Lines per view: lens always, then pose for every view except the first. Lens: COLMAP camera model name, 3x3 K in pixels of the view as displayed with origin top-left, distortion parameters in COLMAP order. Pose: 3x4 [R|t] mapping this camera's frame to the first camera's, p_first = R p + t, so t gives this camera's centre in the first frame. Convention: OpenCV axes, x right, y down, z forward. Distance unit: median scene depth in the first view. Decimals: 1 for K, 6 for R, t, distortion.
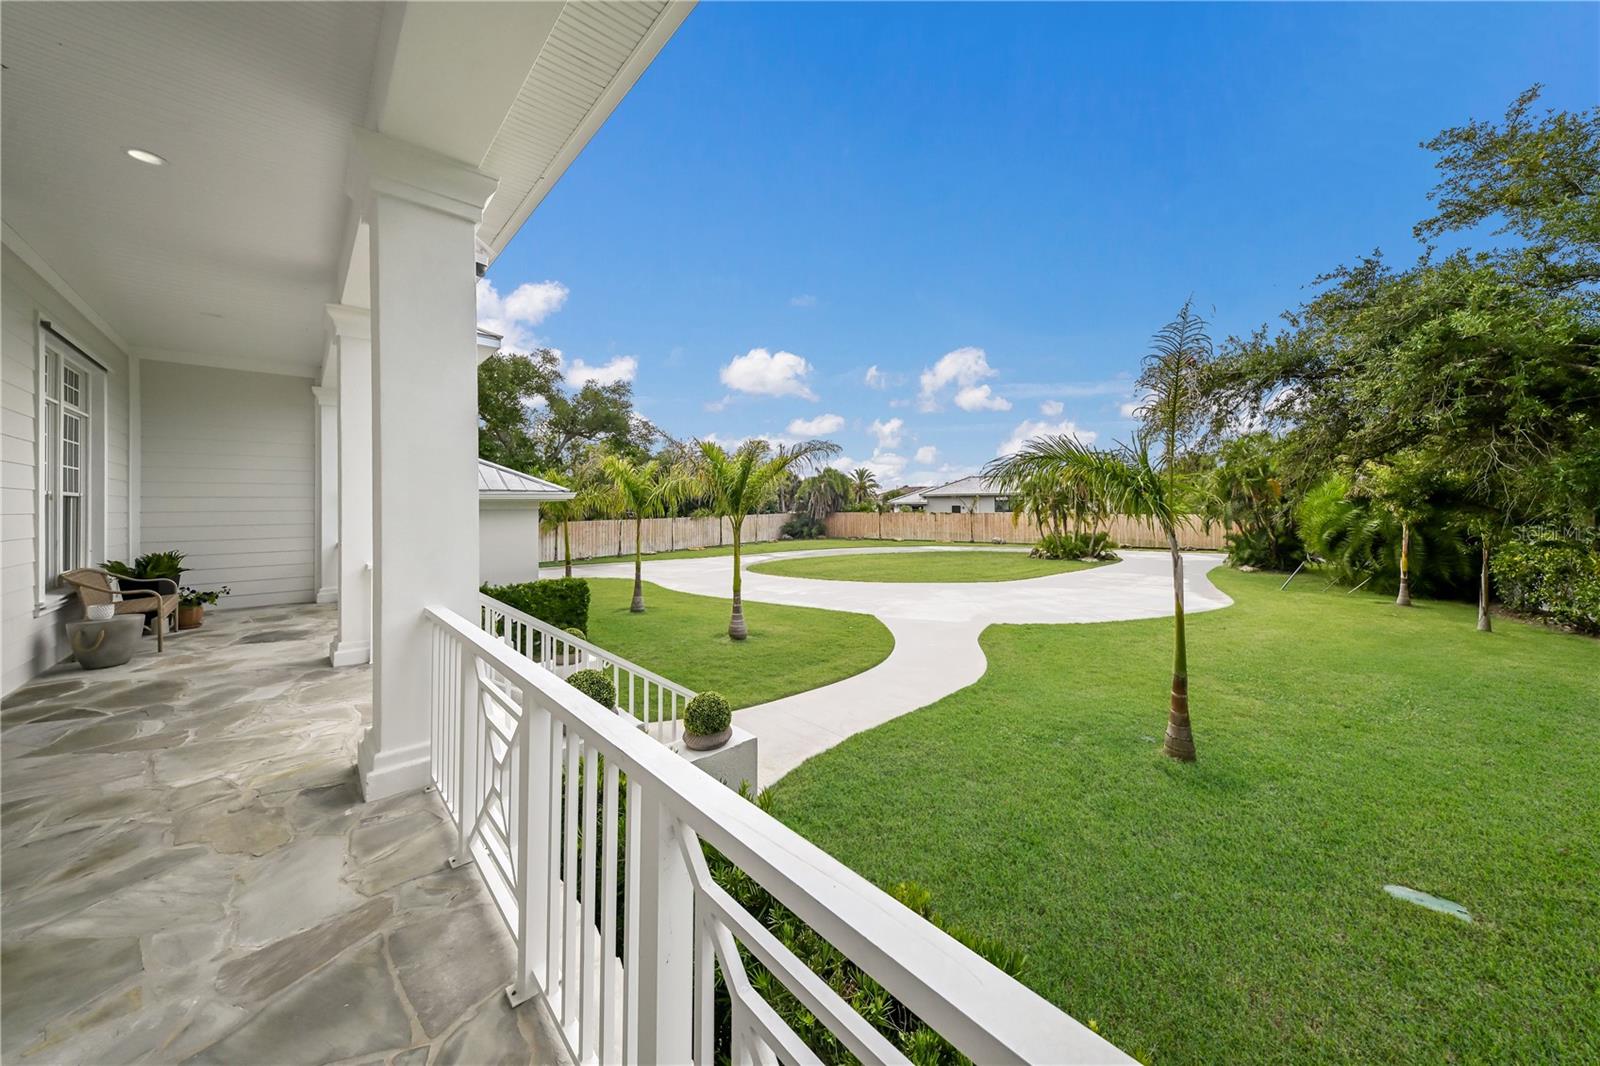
lens RADIAL K [[558.0, 0, 821.7], [0, 558.0, 508.0], [0, 0, 1]] dist [0.000244, -0.000056]
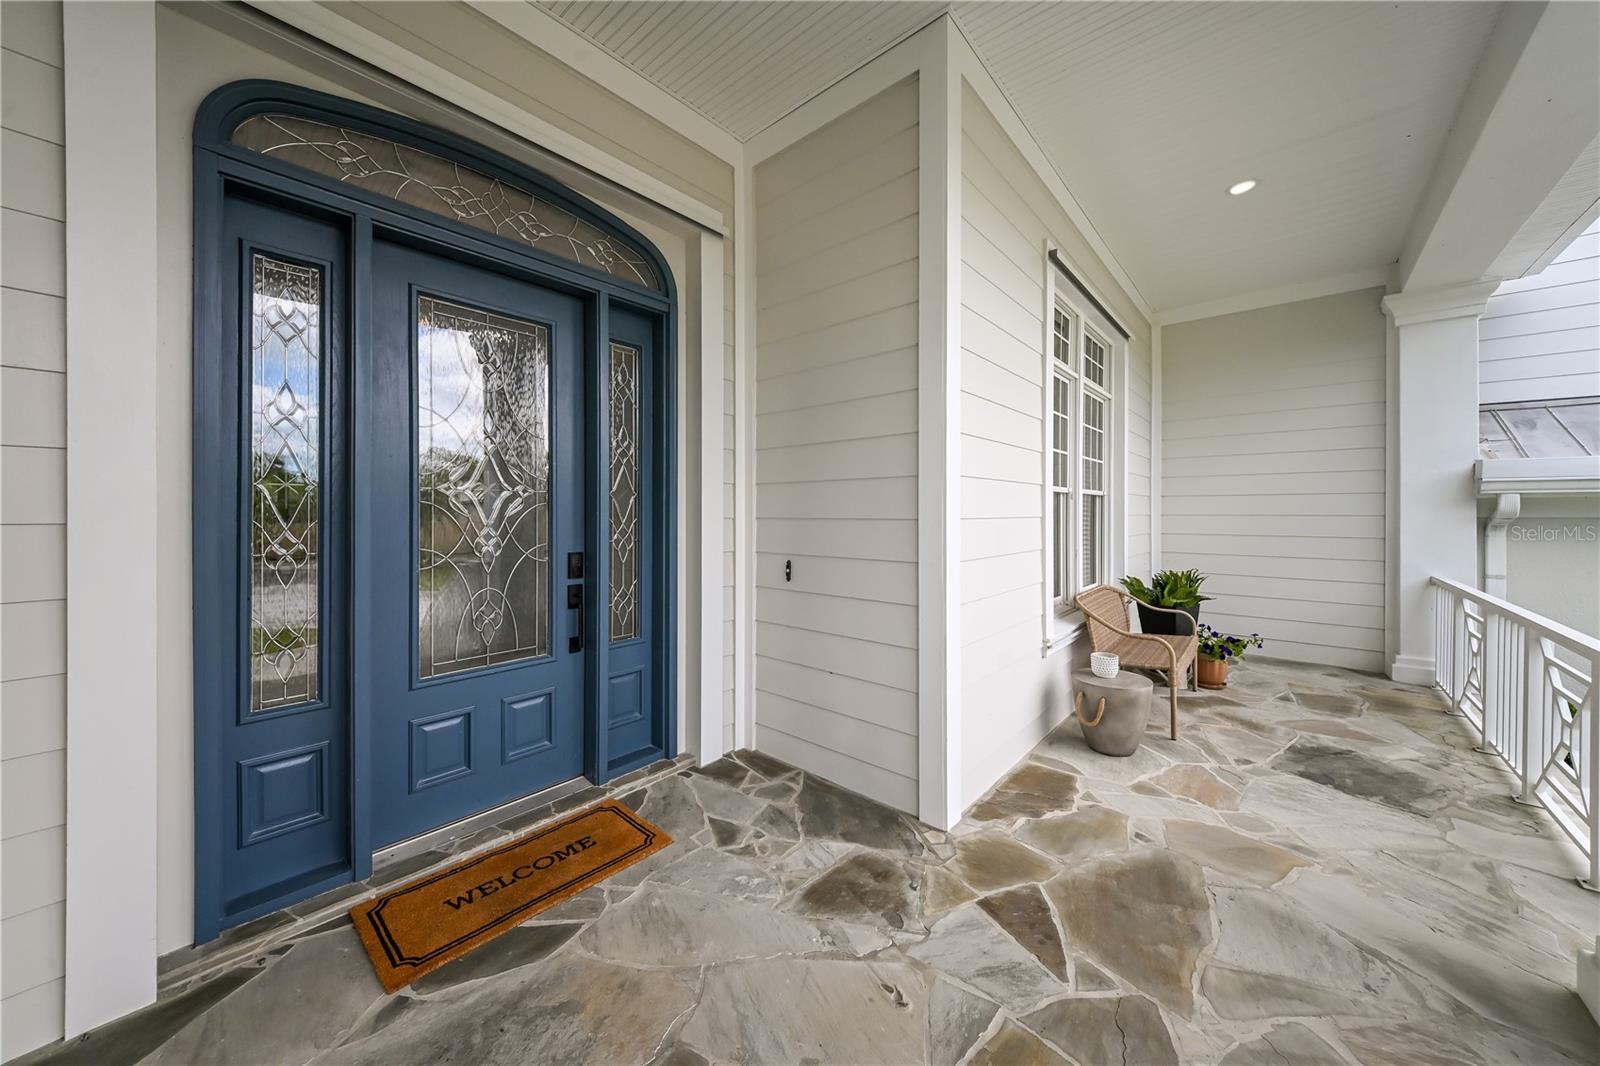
lens RADIAL K [[558.0, 0, 821.7], [0, 558.0, 508.0], [0, 0, 1]] dist [0.000244, -0.000056]
pose [[0.119916, -0.004408, -0.992774, -0.534373], [-0.005483, 0.999972, -0.005102, 0.003576], [0.992769, 0.006055, 0.119888, 0.465248]]
